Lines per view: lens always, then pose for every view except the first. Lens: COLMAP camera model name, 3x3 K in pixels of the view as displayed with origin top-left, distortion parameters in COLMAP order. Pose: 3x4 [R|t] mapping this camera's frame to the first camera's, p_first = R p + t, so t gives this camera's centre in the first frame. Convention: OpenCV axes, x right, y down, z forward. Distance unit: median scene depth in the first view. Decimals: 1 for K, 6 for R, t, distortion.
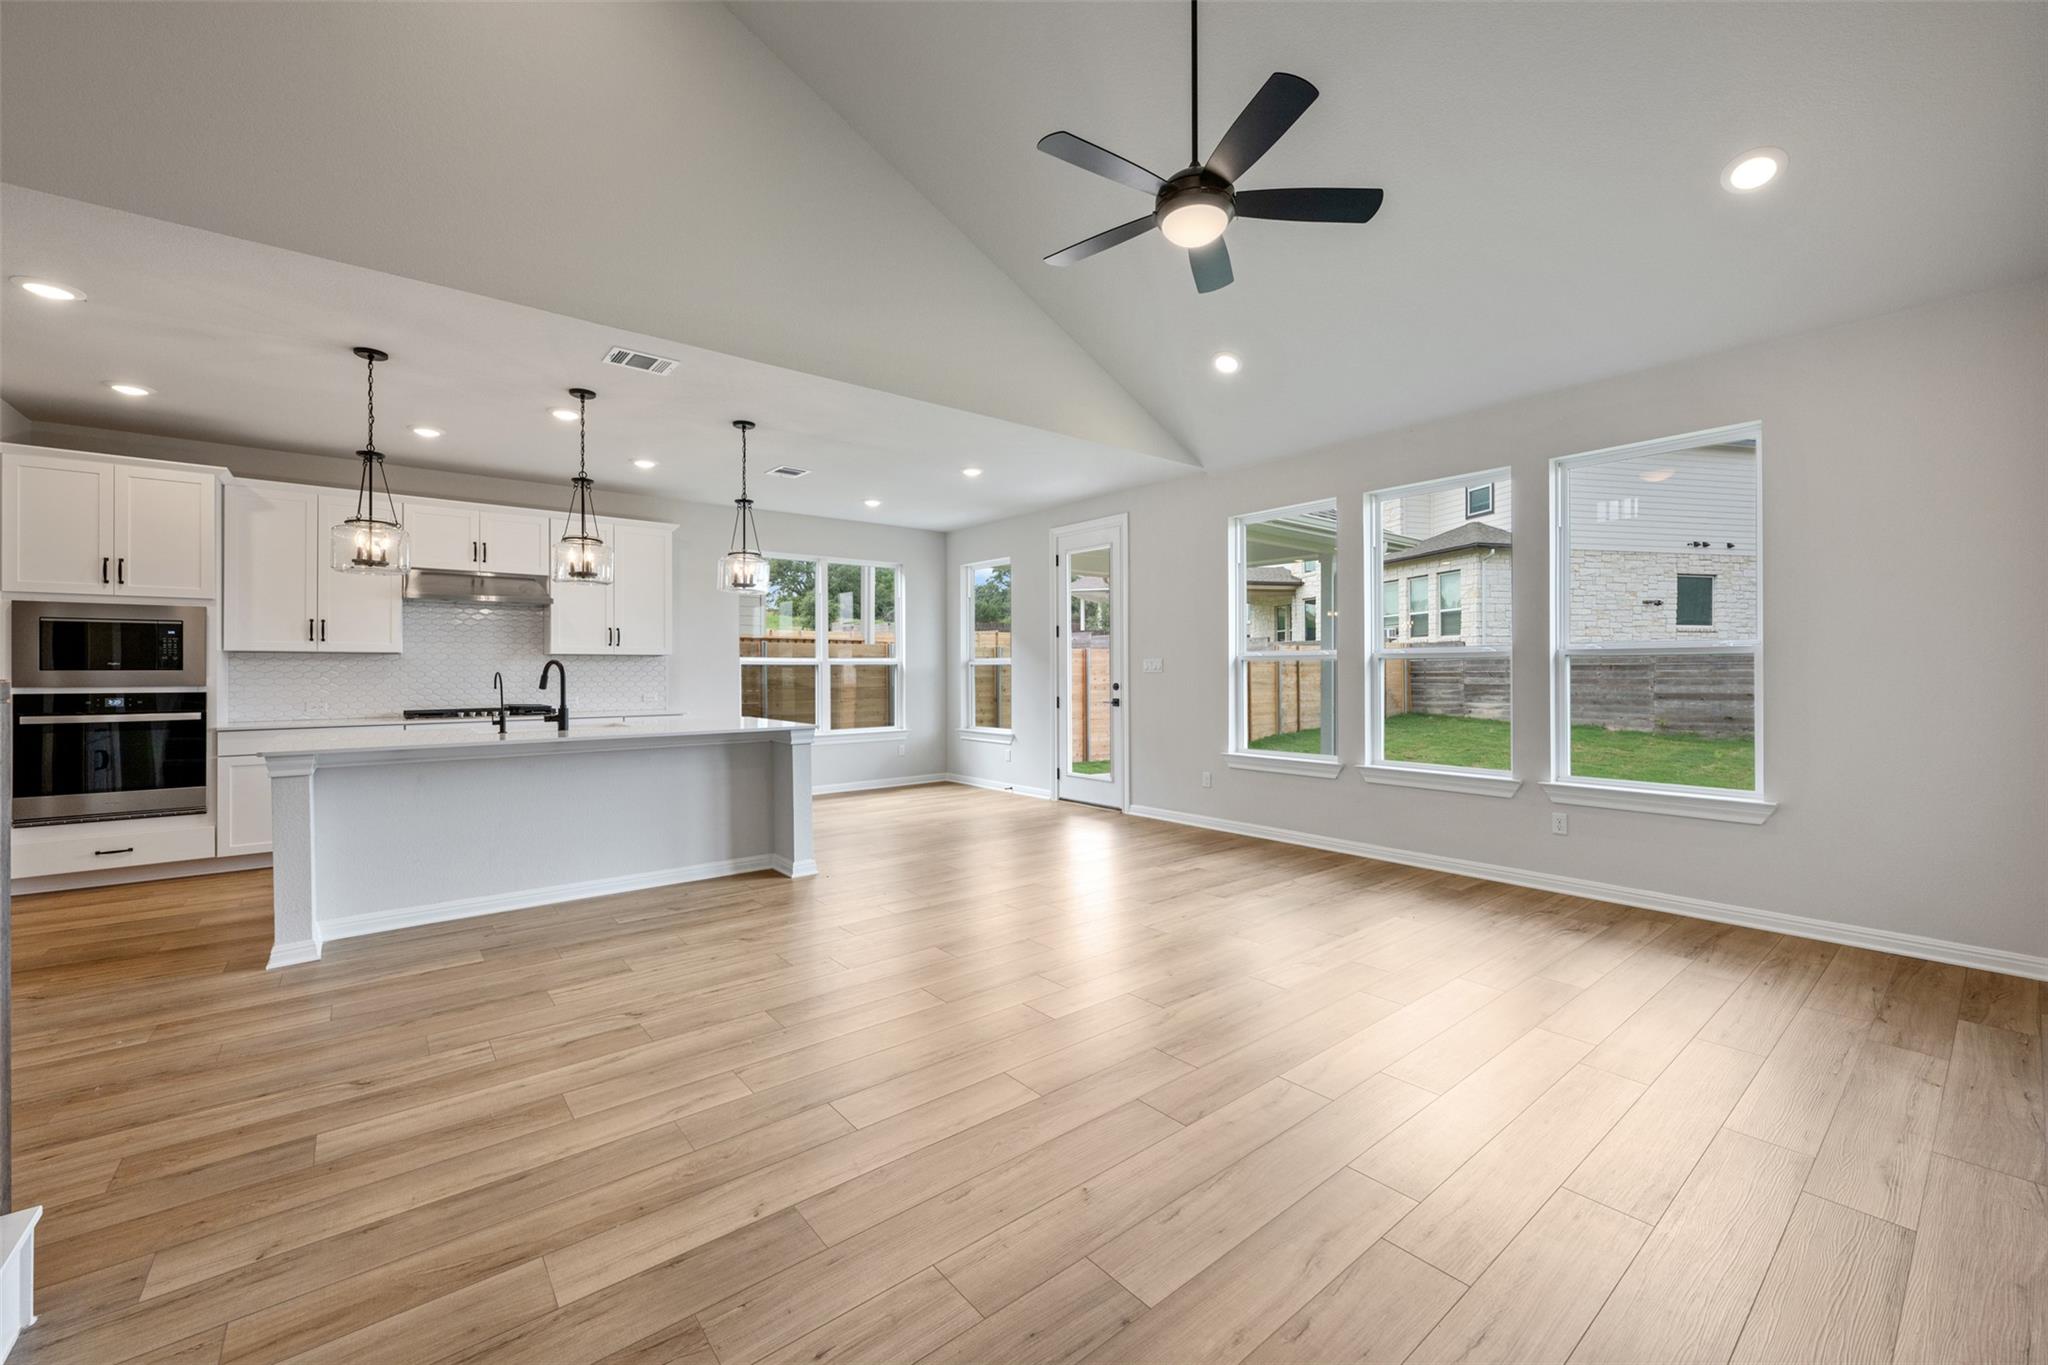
lens RADIAL K [[811.8, 0, 1021.2], [0, 811.8, 669.6], [0, 0, 1]] dist [-0.001180, 0.000514]
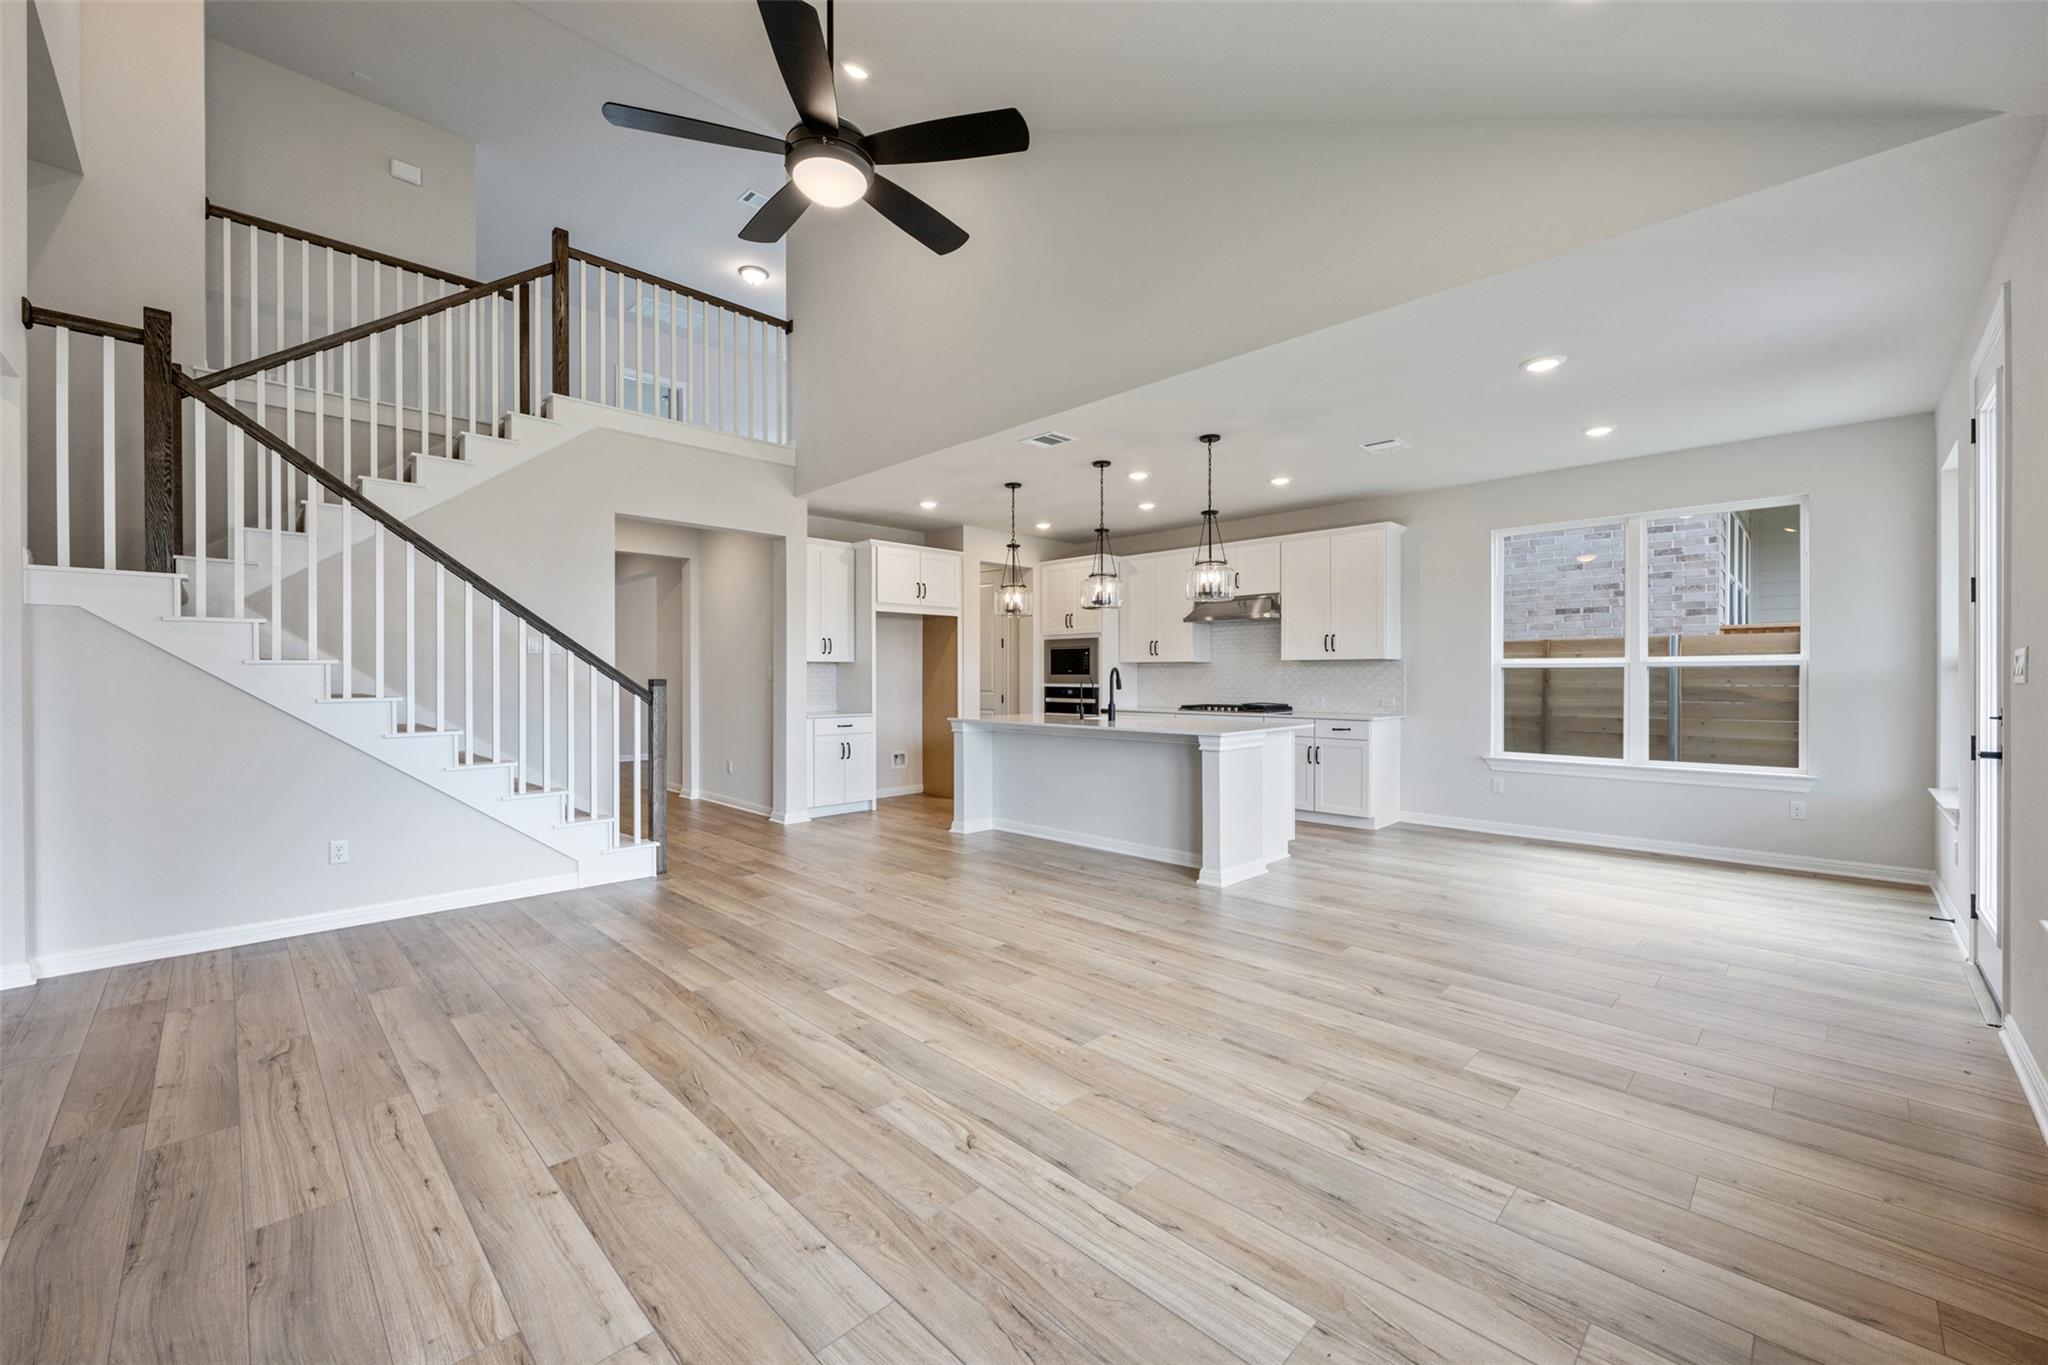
lens RADIAL K [[811.8, 0, 1024.7], [0, 811.8, 677.6], [0, 0, 1]] dist [-0.001180, 0.000514]
pose [[0.102737, 0.005869, -0.994691, 0.713356], [0.002300, 0.999979, 0.006138, -0.003835], [0.994706, -0.002918, 0.102722, 0.705546]]
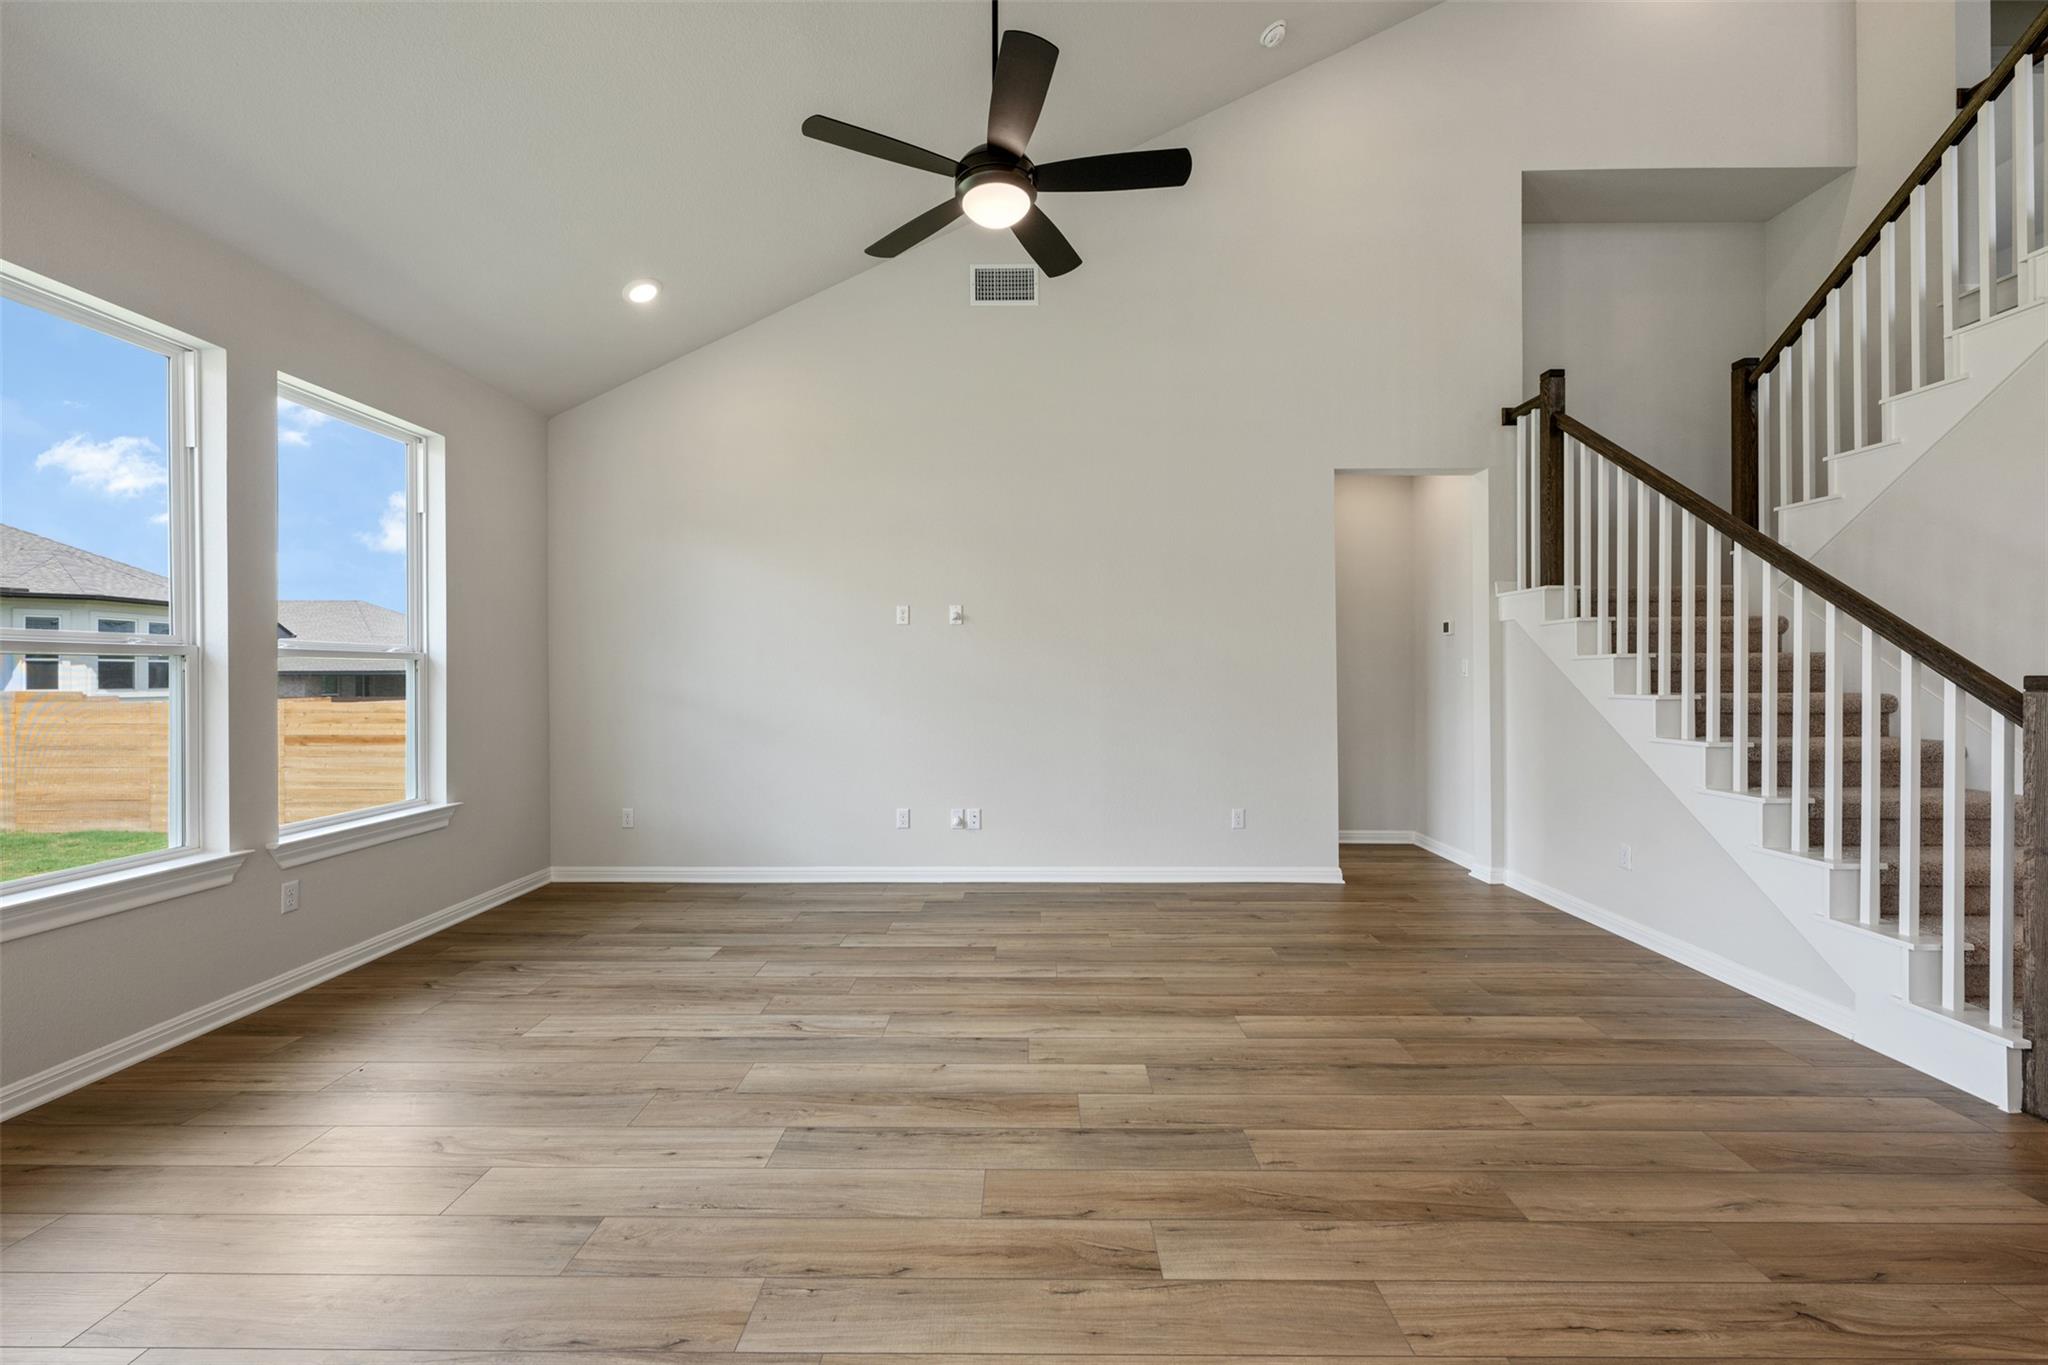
lens RADIAL K [[811.8, 0, 1023.0], [0, 811.8, 672.4], [0, 0, 1]] dist [-0.001180, 0.000514]
pose [[-0.769365, 0.007628, 0.638764, -0.261104], [0.003986, 0.999967, -0.007140, 0.002643], [-0.638797, -0.002947, -0.769370, 1.078460]]
